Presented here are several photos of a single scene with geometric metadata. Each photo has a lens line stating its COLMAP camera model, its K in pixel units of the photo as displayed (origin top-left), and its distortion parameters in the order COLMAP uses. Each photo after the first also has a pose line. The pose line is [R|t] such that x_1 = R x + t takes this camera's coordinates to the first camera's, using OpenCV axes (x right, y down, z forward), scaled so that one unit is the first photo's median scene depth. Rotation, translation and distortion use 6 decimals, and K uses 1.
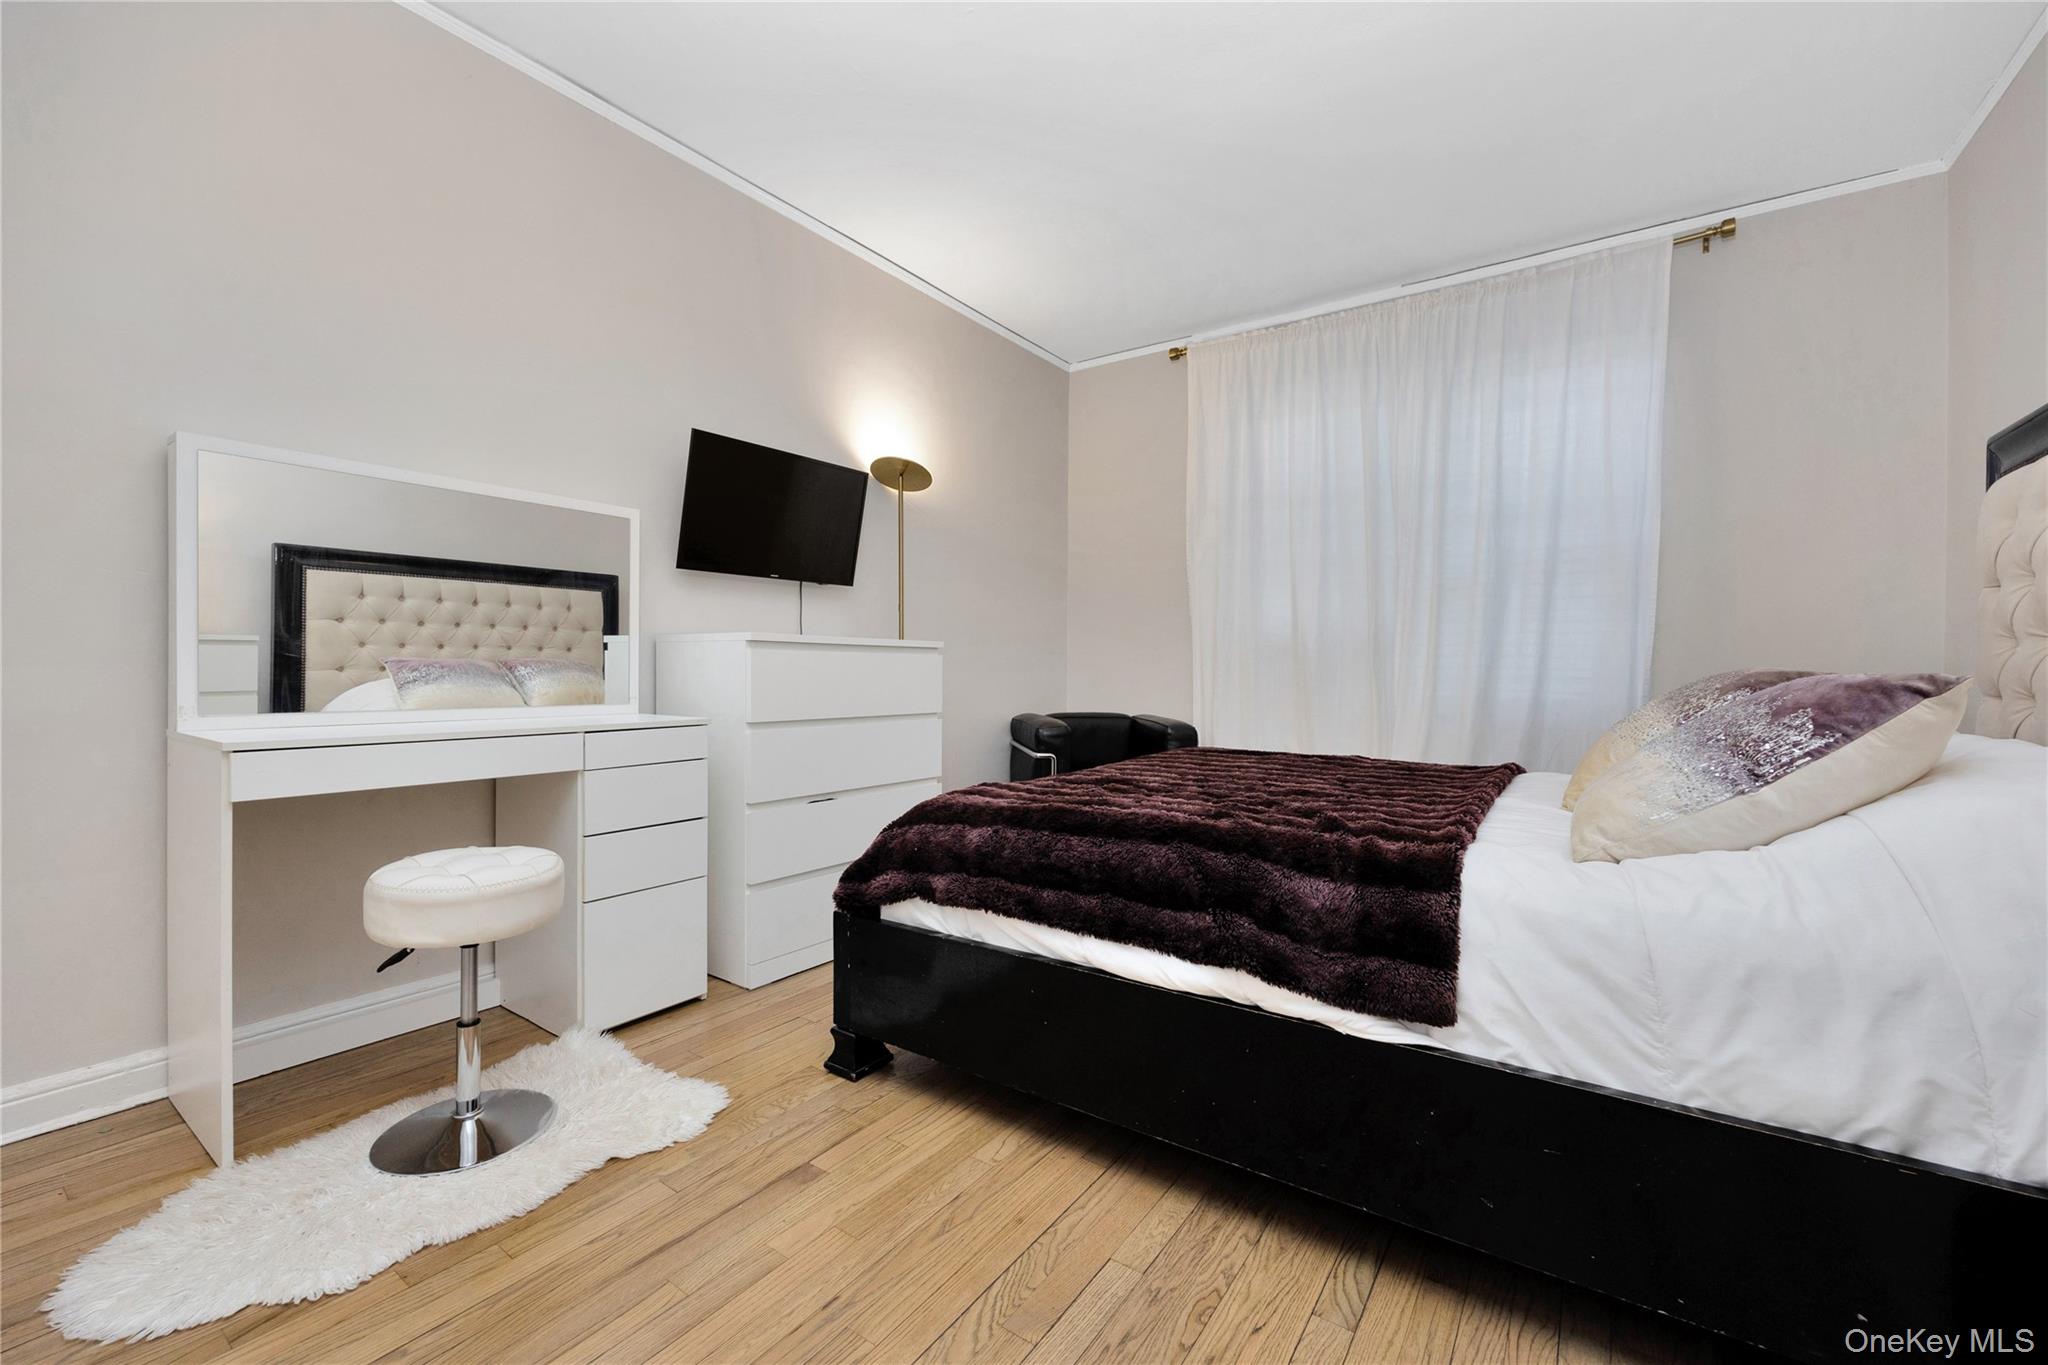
lens RADIAL K [[826.6, 0, 1022.6], [0, 826.6, 685.5], [0, 0, 1]] dist [-0.003933, -0.000044]
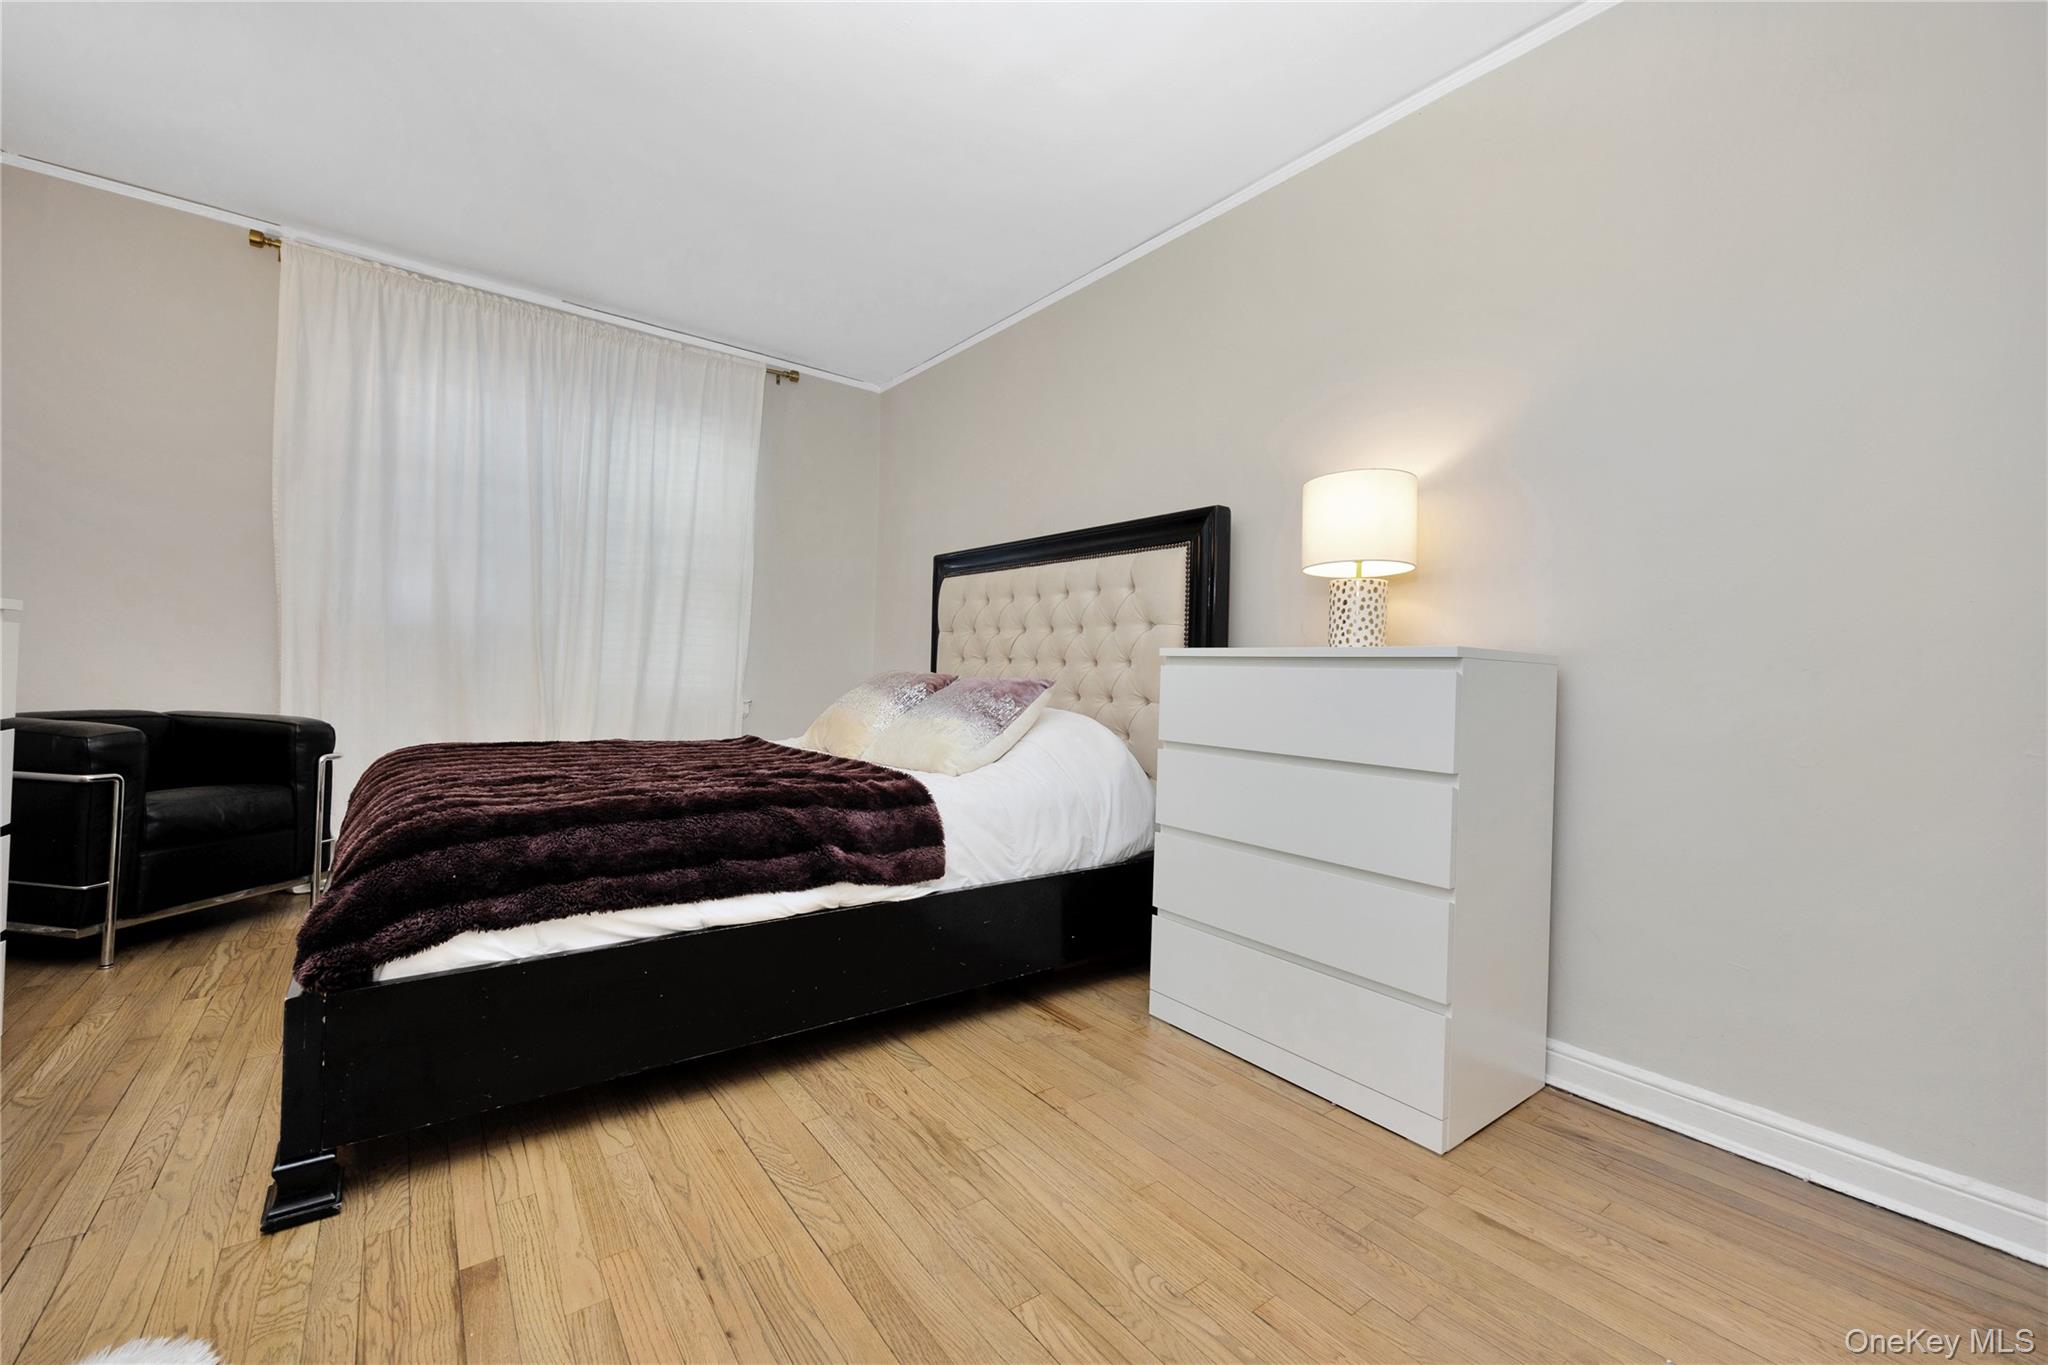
lens RADIAL K [[818.3, 0, 1022.8], [0, 818.3, 685.7], [0, 0, 1]] dist [-0.006588, 0.000602]
pose [[0.309847, -0.006246, 0.950766, -0.836776], [-0.013065, 0.999856, 0.010826, -0.012822], [-0.950697, -0.015776, 0.309721, 0.231362]]
